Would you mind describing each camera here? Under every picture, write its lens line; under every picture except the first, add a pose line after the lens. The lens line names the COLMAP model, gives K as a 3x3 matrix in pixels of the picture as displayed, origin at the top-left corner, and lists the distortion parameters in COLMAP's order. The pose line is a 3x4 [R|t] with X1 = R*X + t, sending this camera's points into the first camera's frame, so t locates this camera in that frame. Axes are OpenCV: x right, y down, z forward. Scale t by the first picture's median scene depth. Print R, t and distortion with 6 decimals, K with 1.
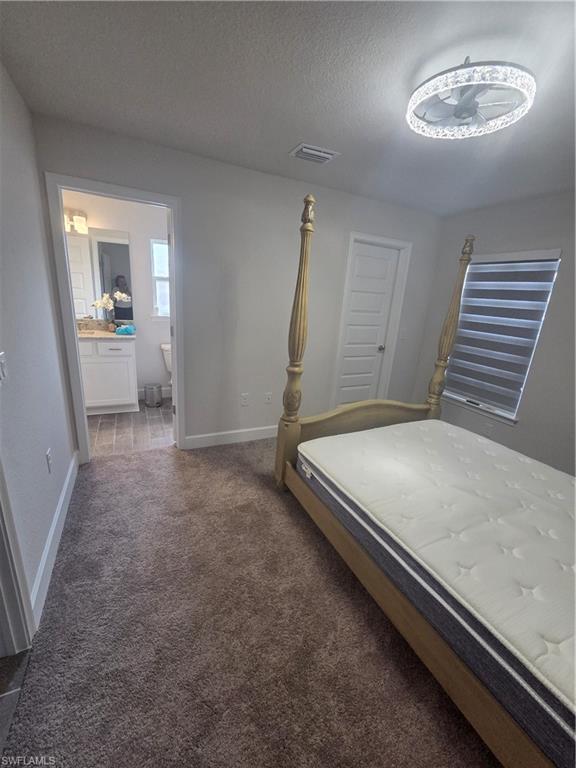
lens RADIAL K [[316.9, 0, 286.8], [0, 316.9, 384.4], [0, 0, 1]] dist [-0.000022, 0.000560]
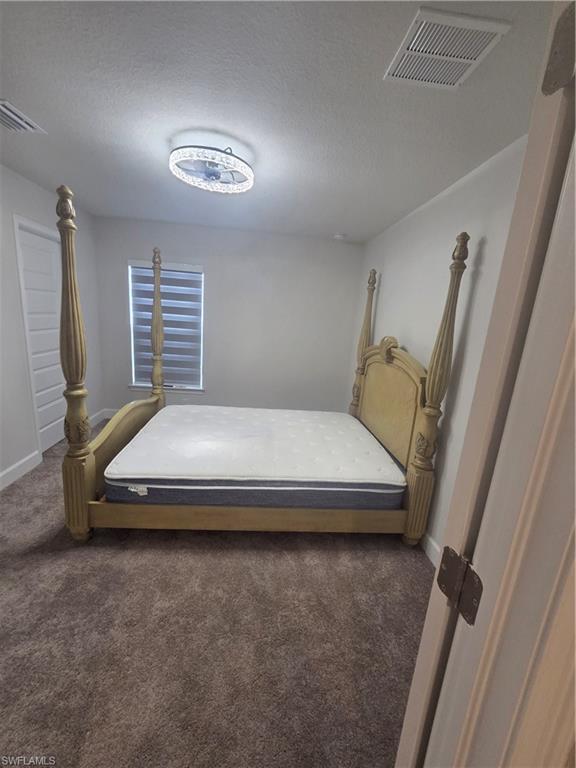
lens RADIAL K [[313.9, 0, 289.4], [0, 313.9, 385.0], [0, 0, 1]] dist [-0.000699, 0.000728]
pose [[0.370504, -0.244915, 0.895959, -0.497632], [0.211560, 0.961507, 0.175347, -0.092184], [-0.904416, 0.124583, 0.408057, 0.157536]]
